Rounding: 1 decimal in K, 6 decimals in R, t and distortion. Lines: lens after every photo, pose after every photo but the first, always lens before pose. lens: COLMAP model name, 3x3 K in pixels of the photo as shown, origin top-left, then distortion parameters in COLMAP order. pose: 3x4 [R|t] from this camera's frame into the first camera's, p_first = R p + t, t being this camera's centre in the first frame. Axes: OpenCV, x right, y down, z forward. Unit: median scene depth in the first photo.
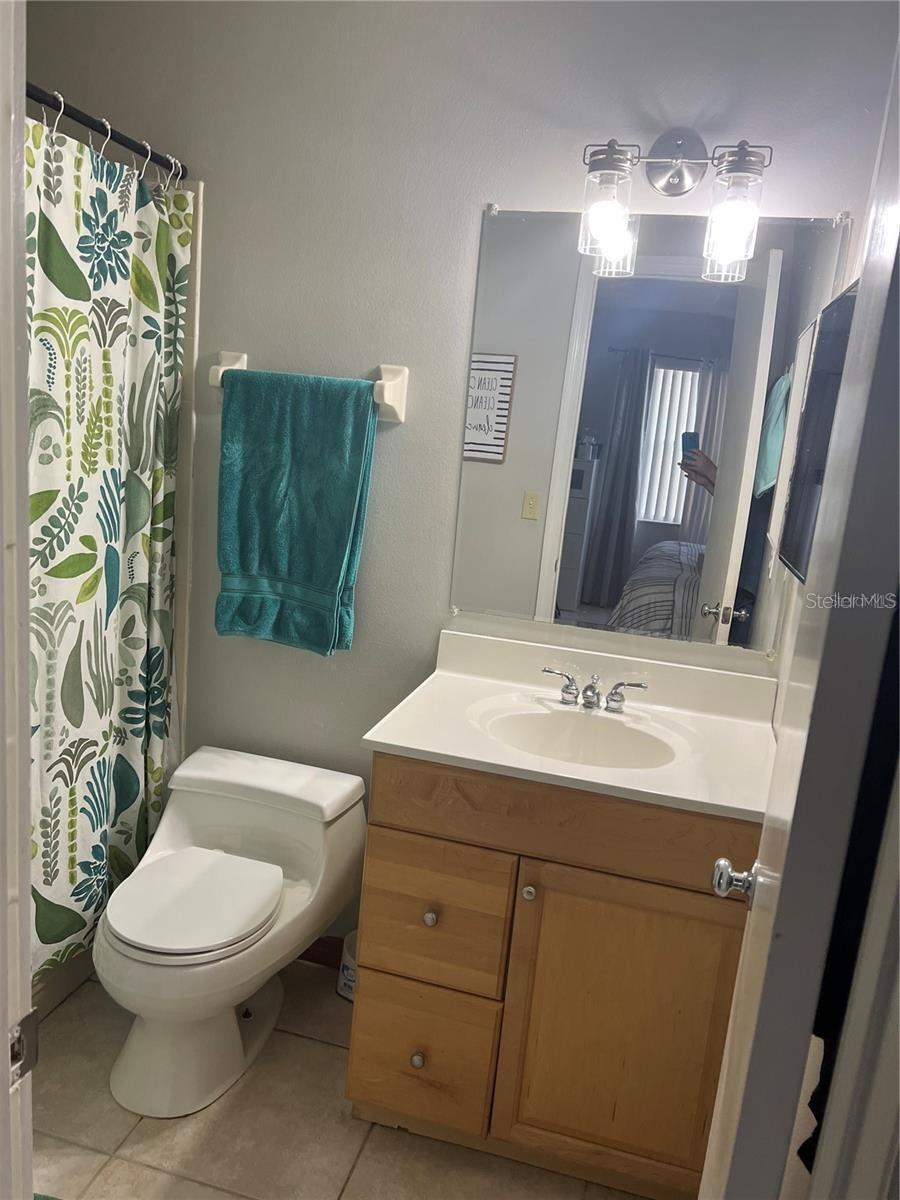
lens RADIAL K [[902.8, 0, 445.0], [0, 902.8, 606.1], [0, 0, 1]] dist [0.064871, -0.075608]
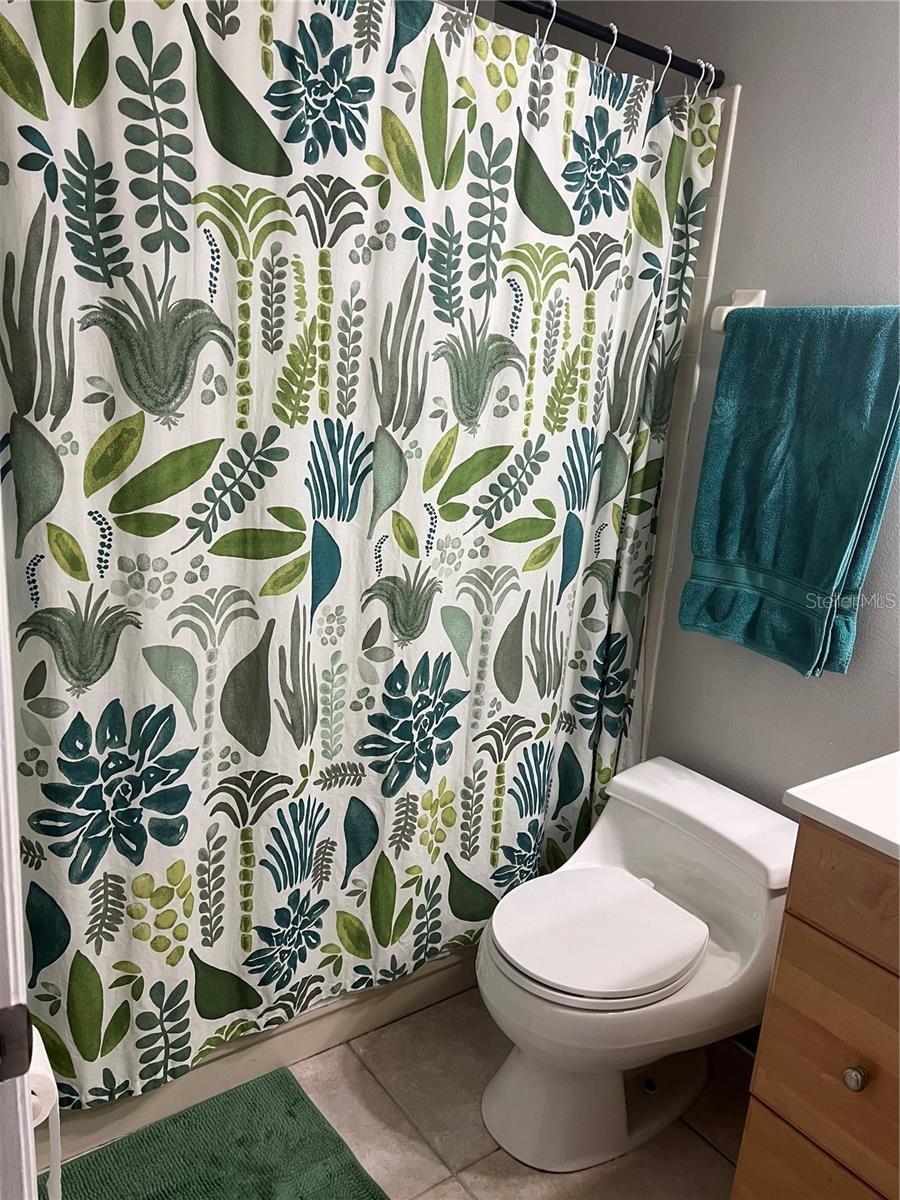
lens RADIAL K [[902.8, 0, 444.7], [0, 902.8, 603.6], [0, 0, 1]] dist [0.064871, -0.075608]
pose [[0.775908, 0.123950, -0.618550, 0.101988], [-0.131112, 0.990782, 0.034074, 0.009105], [0.617071, 0.054661, 0.785007, 0.214632]]
